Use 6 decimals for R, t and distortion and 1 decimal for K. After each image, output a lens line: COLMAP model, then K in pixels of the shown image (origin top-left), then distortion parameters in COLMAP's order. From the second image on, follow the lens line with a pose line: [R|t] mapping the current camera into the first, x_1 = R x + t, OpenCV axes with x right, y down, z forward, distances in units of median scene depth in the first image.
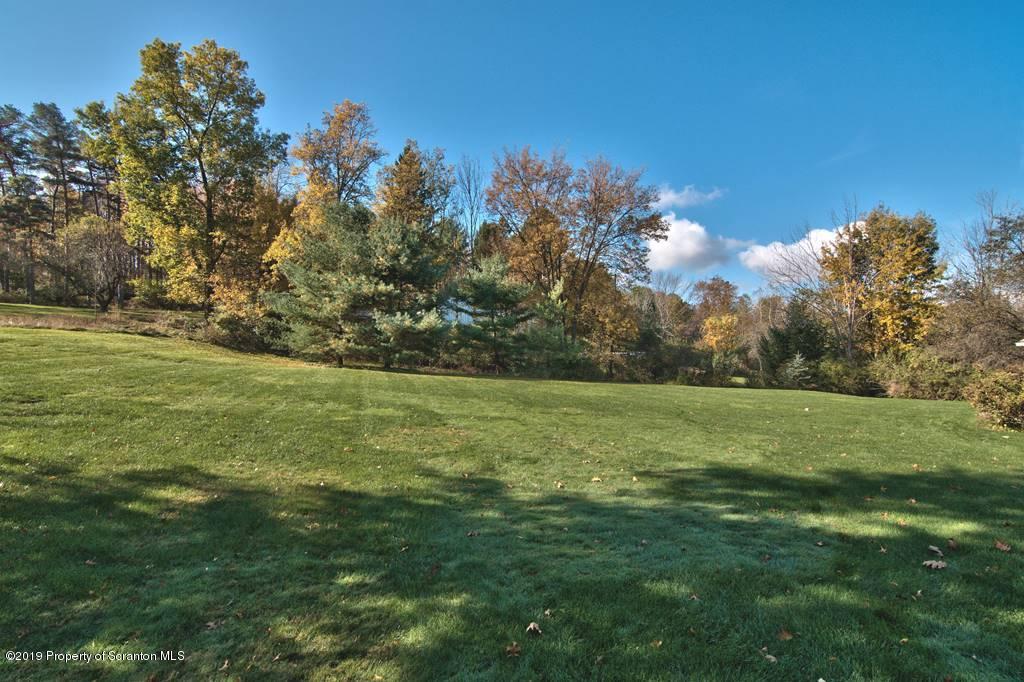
lens RADIAL K [[491.6, 0, 513.4], [0, 491.6, 340.8], [0, 0, 1]] dist [-0.005882, -0.009775]
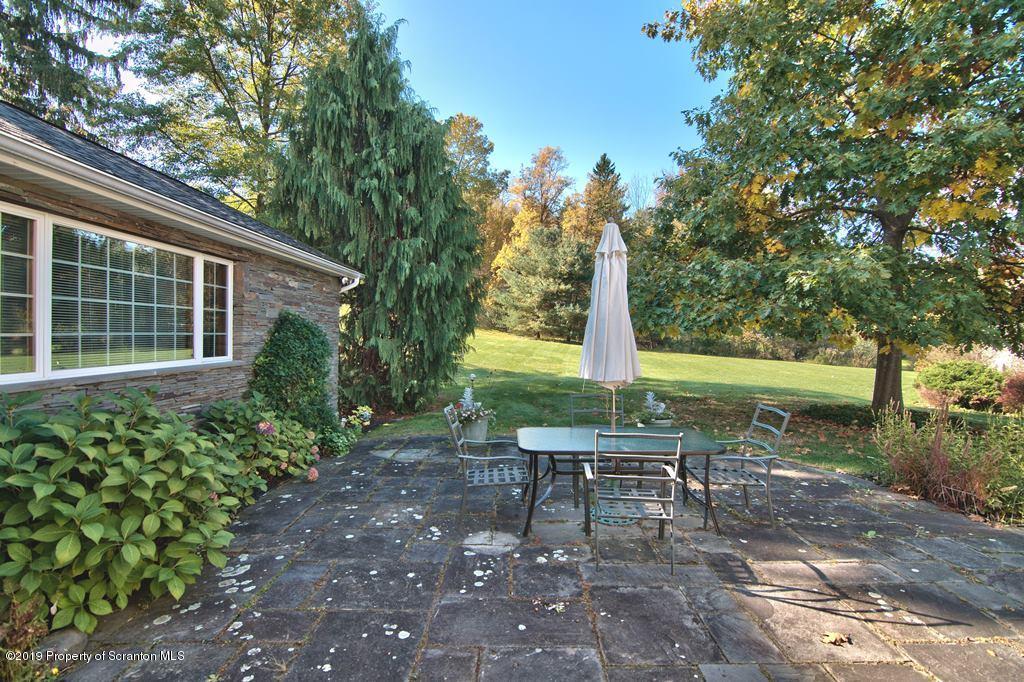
lens RADIAL K [[516.2, 0, 503.8], [0, 516.2, 335.1], [0, 0, 1]] dist [-0.006391, -0.000410]
pose [[0.899032, 0.022246, -0.437318, 0.243516], [-0.007759, 0.999361, 0.034886, -0.014525], [0.437815, -0.027971, 0.898630, -0.457661]]
